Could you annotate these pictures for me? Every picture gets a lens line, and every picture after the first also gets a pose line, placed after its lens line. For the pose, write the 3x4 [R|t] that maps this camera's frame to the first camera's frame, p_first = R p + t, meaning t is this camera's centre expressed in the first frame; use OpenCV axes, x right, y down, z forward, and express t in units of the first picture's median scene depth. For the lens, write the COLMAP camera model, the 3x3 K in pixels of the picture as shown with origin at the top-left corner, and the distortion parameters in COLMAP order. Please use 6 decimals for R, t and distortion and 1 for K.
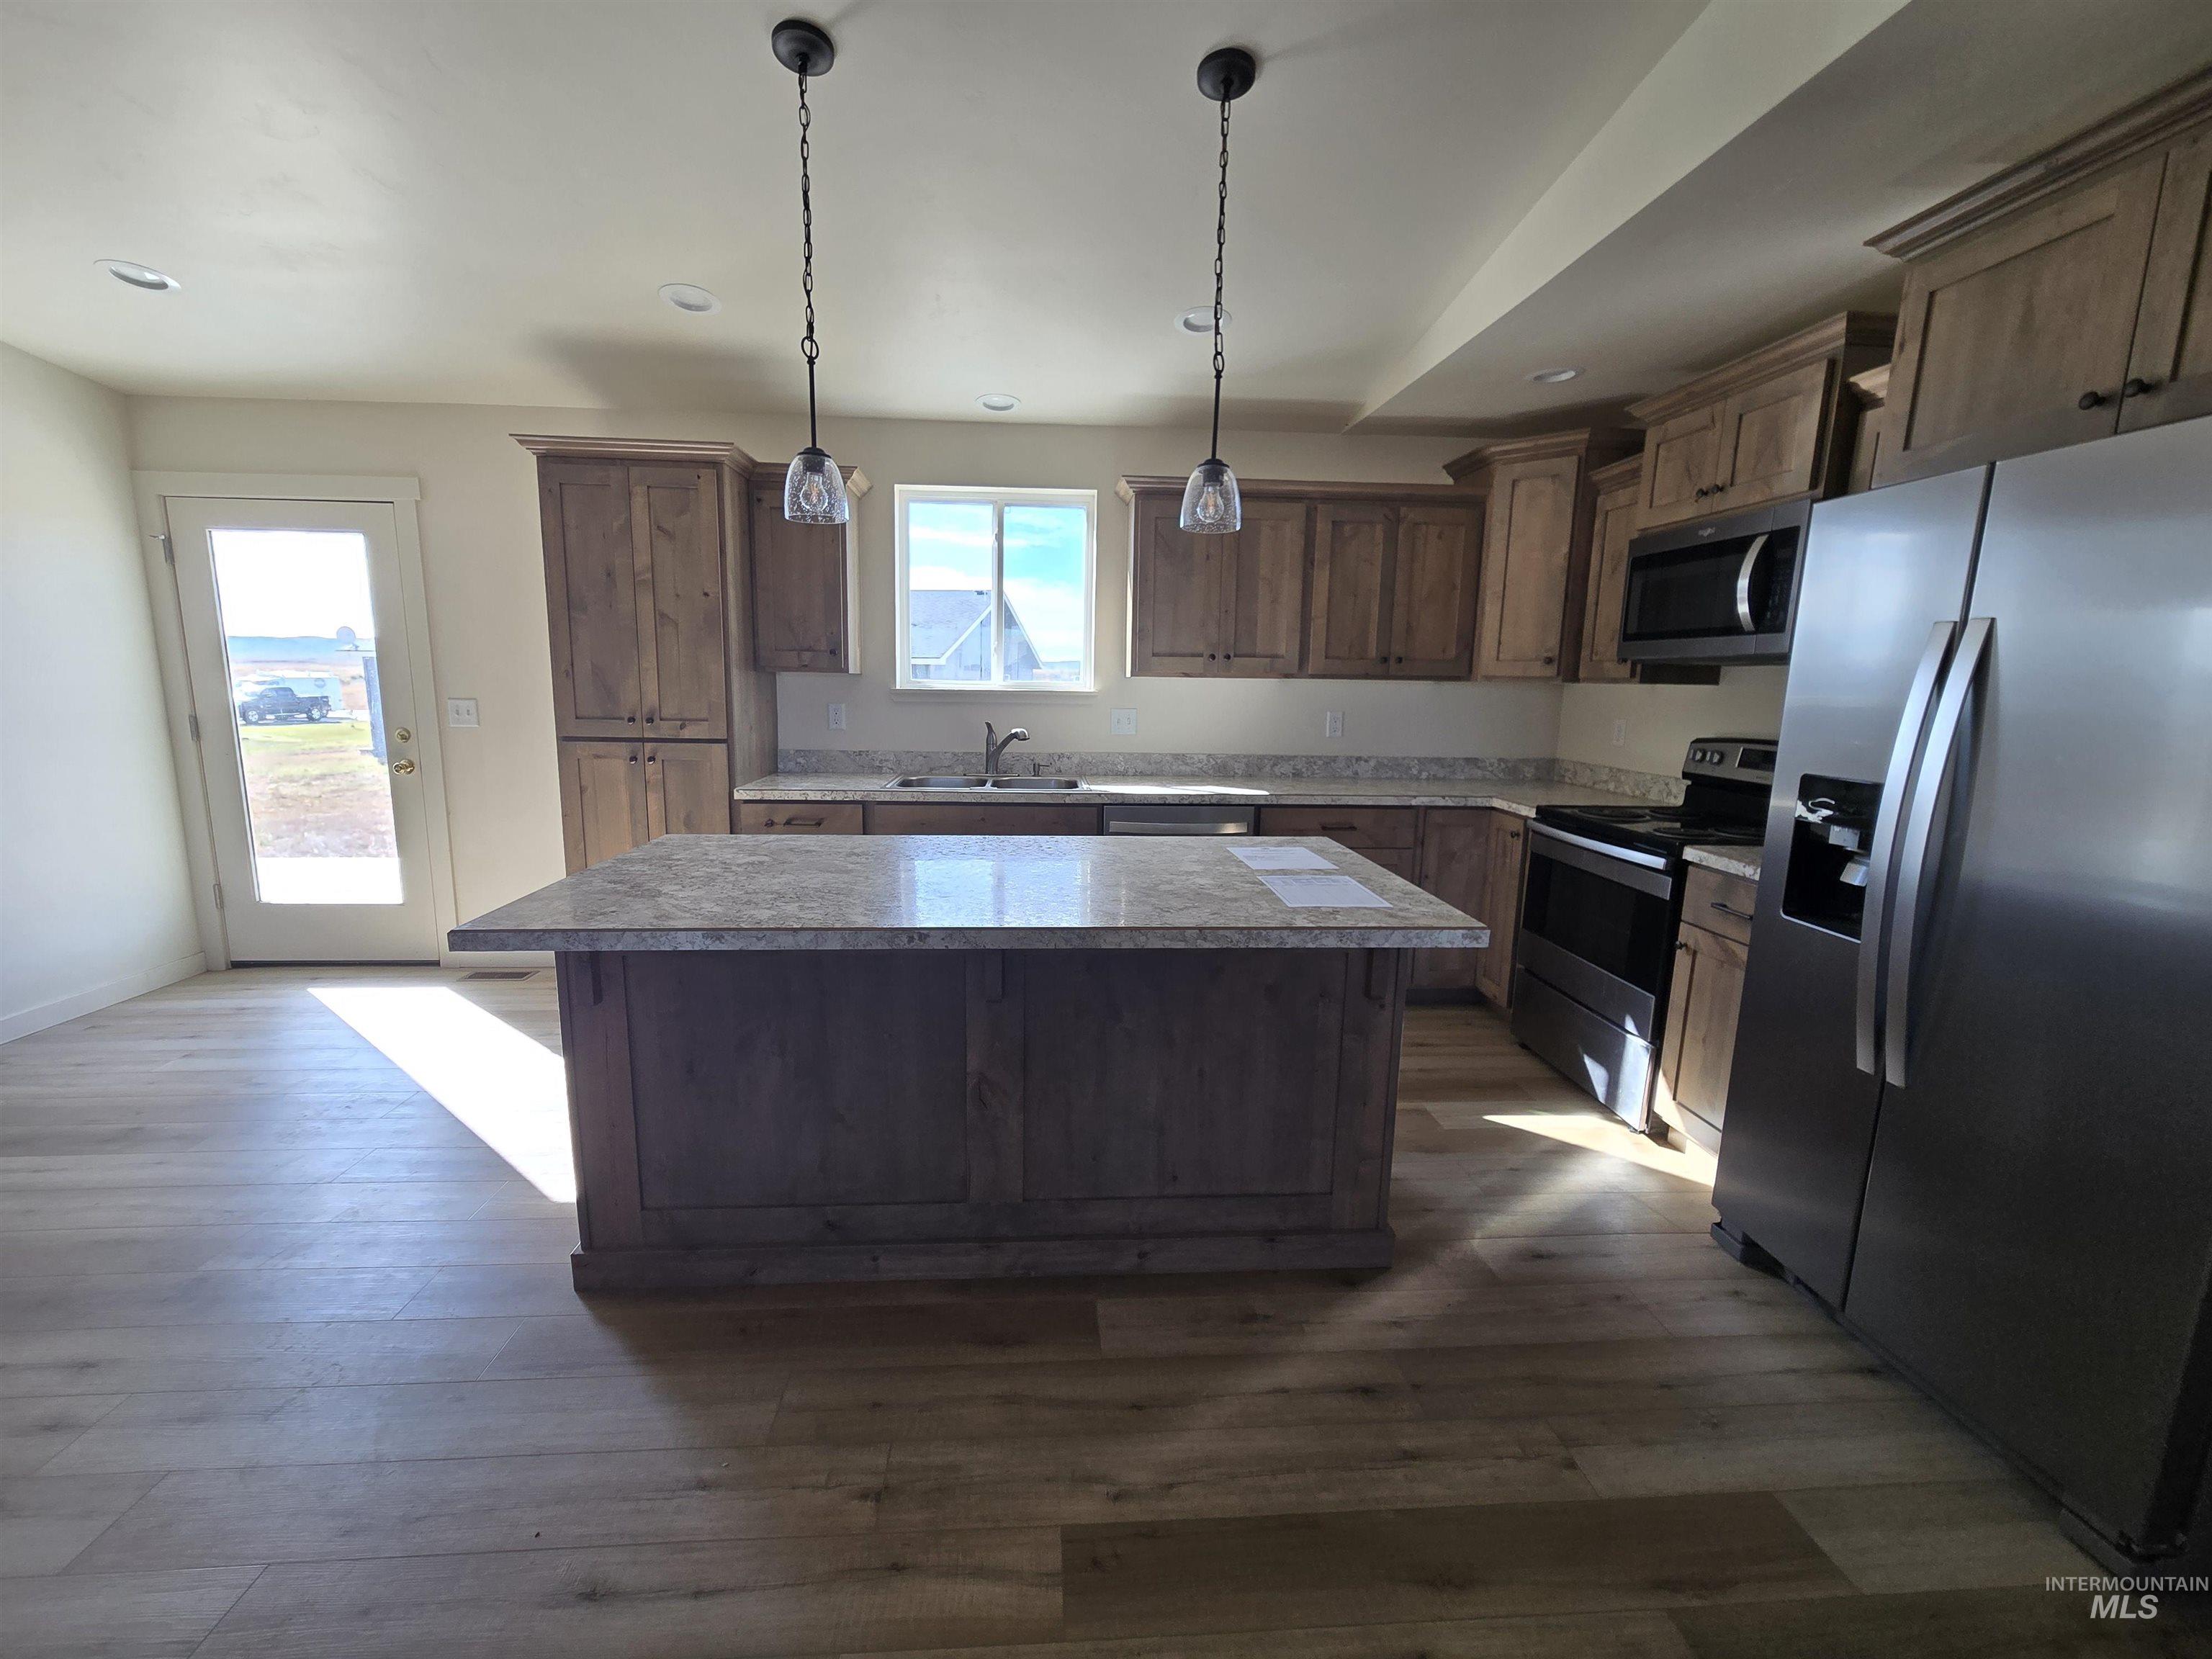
lens RADIAL K [[911.4, 0, 1085.1], [0, 911.4, 825.7], [0, 0, 1]] dist [0.001145, -0.000915]
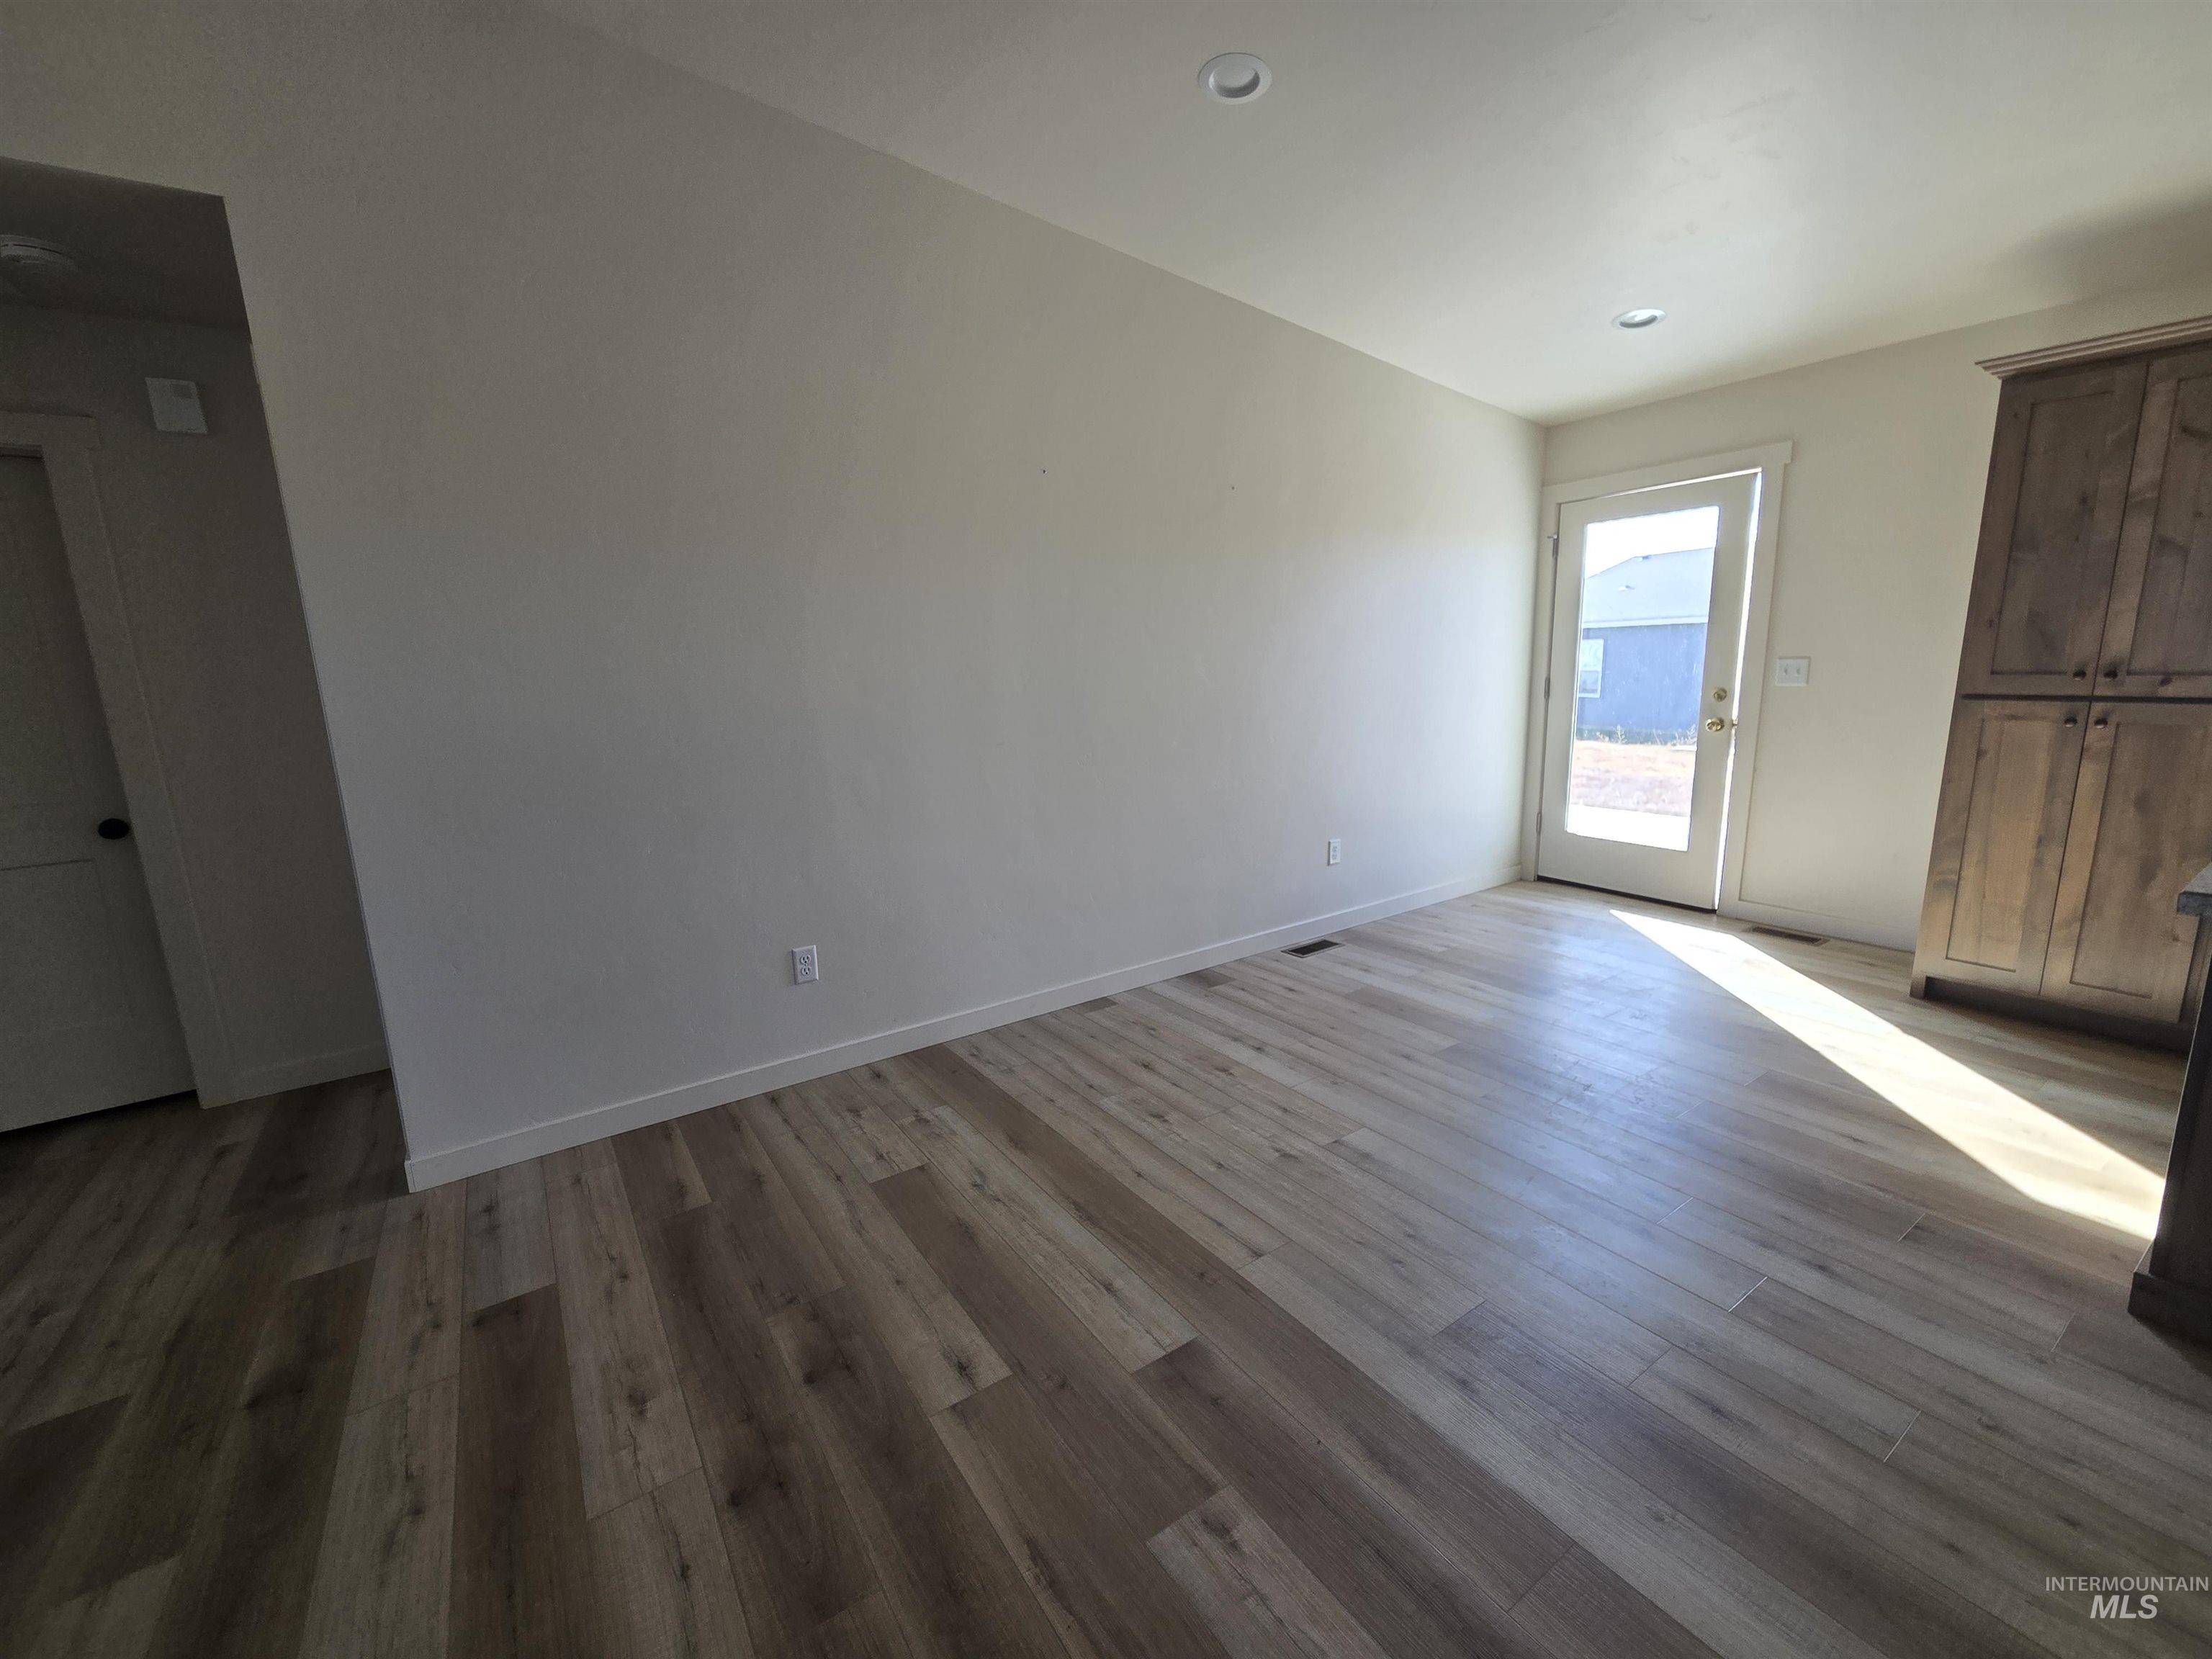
lens RADIAL K [[911.4, 0, 1097.8], [0, 911.4, 825.6], [0, 0, 1]] dist [0.001145, -0.000915]
pose [[0.506490, 0.126677, -0.852890, -0.219444], [-0.101096, 0.991051, 0.087162, 0.039607], [0.856299, 0.042077, 0.514764, -0.195816]]
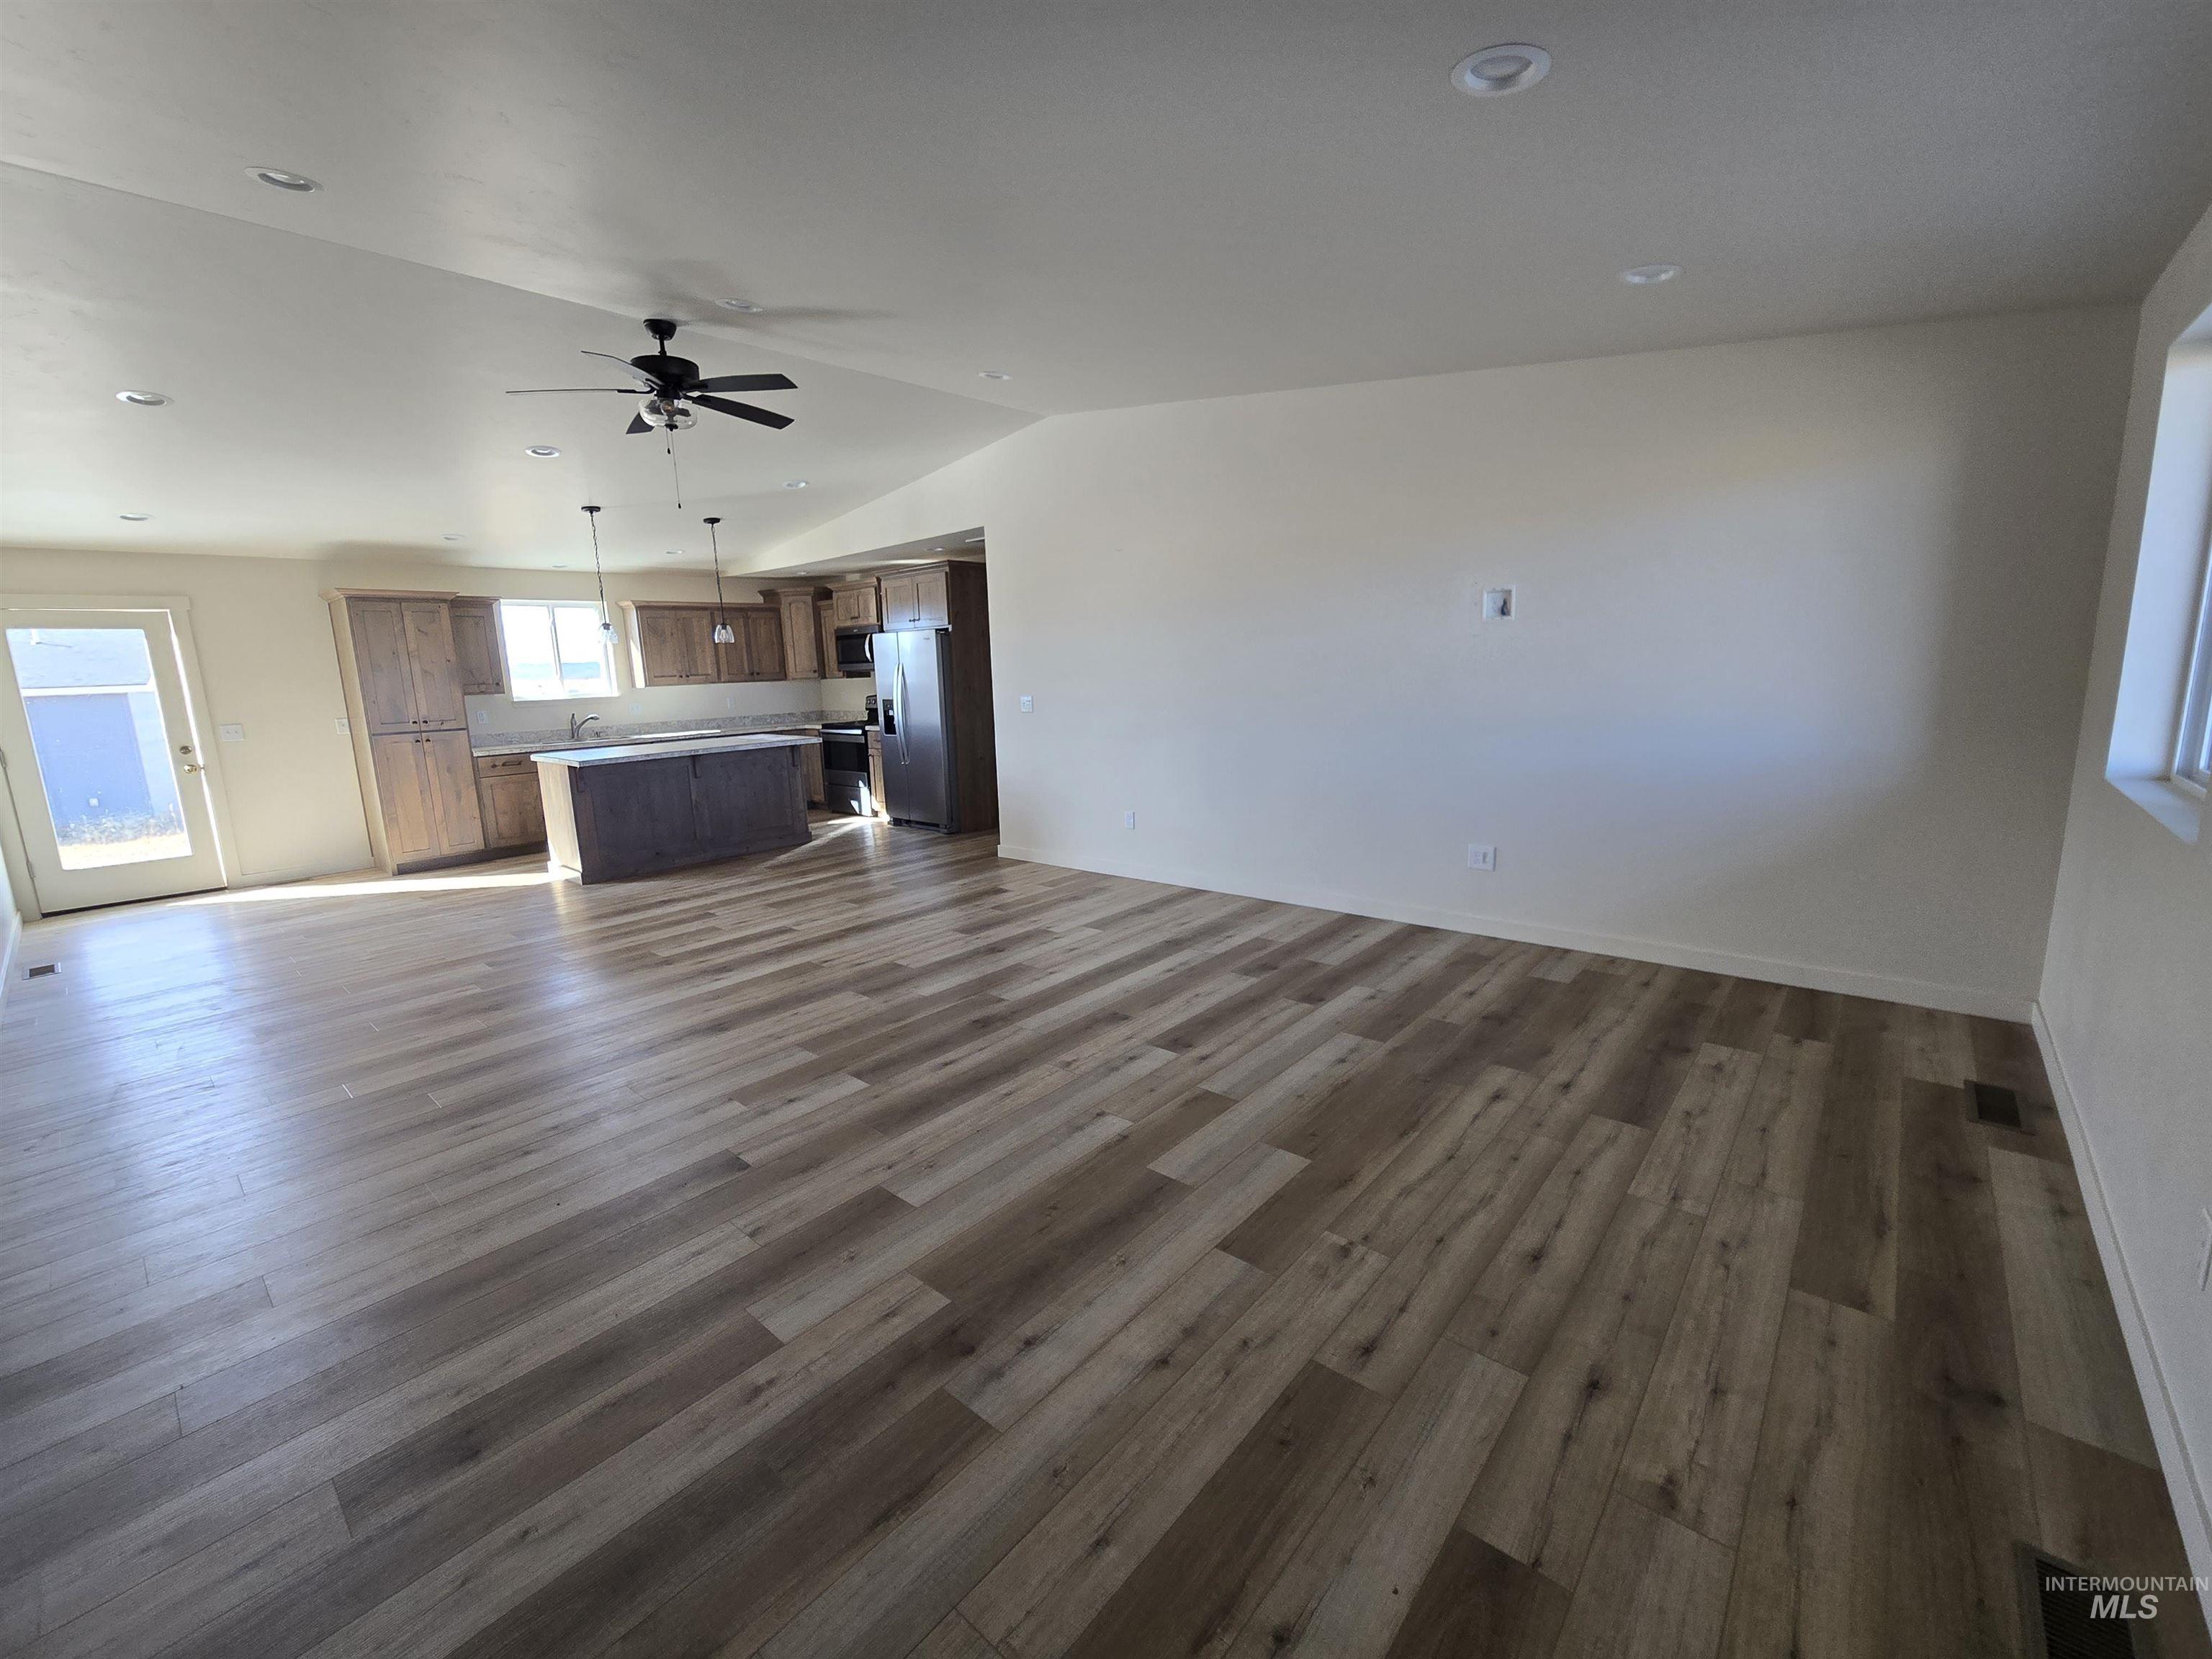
lens RADIAL K [[911.4, 0, 1098.5], [0, 911.4, 825.6], [0, 0, 1]] dist [0.001145, -0.000915]
pose [[0.703315, -0.166612, 0.691078, -0.865663], [0.160818, 0.984234, 0.073623, 0.209296], [-0.692449, 0.059357, 0.719021, -1.536399]]
